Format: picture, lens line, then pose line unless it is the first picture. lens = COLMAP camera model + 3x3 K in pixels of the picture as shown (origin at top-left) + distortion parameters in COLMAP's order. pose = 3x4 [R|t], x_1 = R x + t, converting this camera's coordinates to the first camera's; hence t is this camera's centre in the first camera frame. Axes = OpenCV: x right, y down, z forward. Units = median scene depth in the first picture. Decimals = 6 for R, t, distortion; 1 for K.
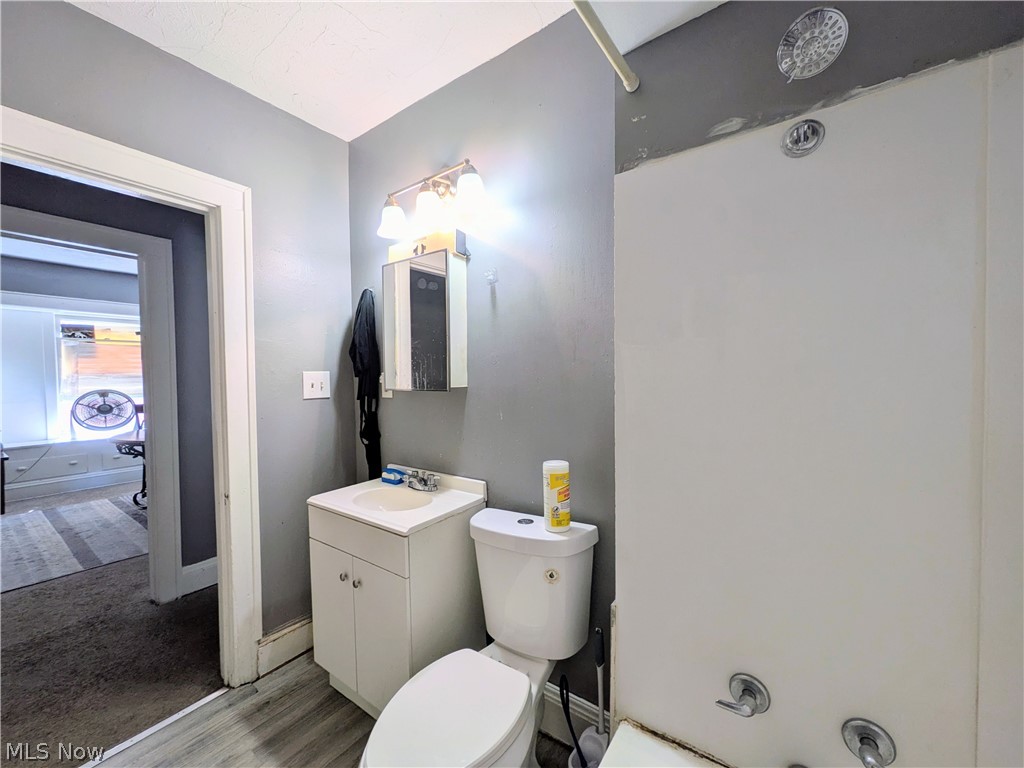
lens RADIAL K [[405.7, 0, 511.1], [0, 405.7, 385.7], [0, 0, 1]] dist [0.001503, -0.000099]
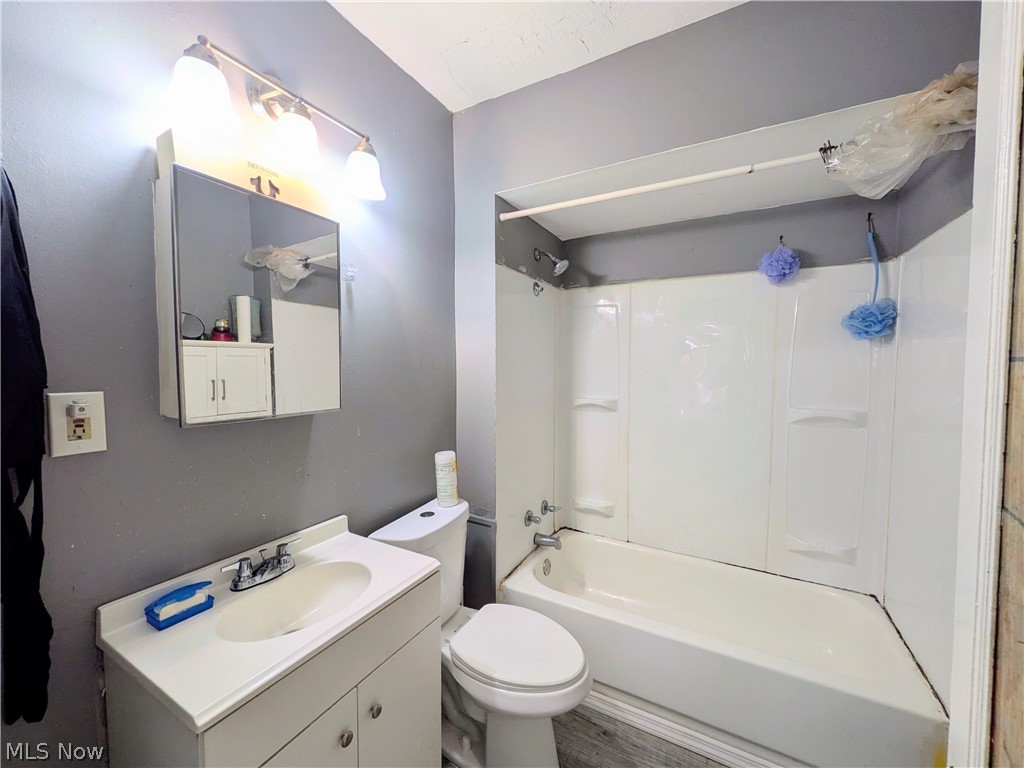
lens RADIAL K [[405.7, 0, 511.1], [0, 405.7, 385.7], [0, 0, 1]] dist [0.001503, -0.000099]
pose [[-0.118172, -0.033620, 0.992424, -1.441482], [0.028913, 0.998886, 0.037281, -0.078231], [-0.992572, 0.033099, -0.117068, 1.162752]]
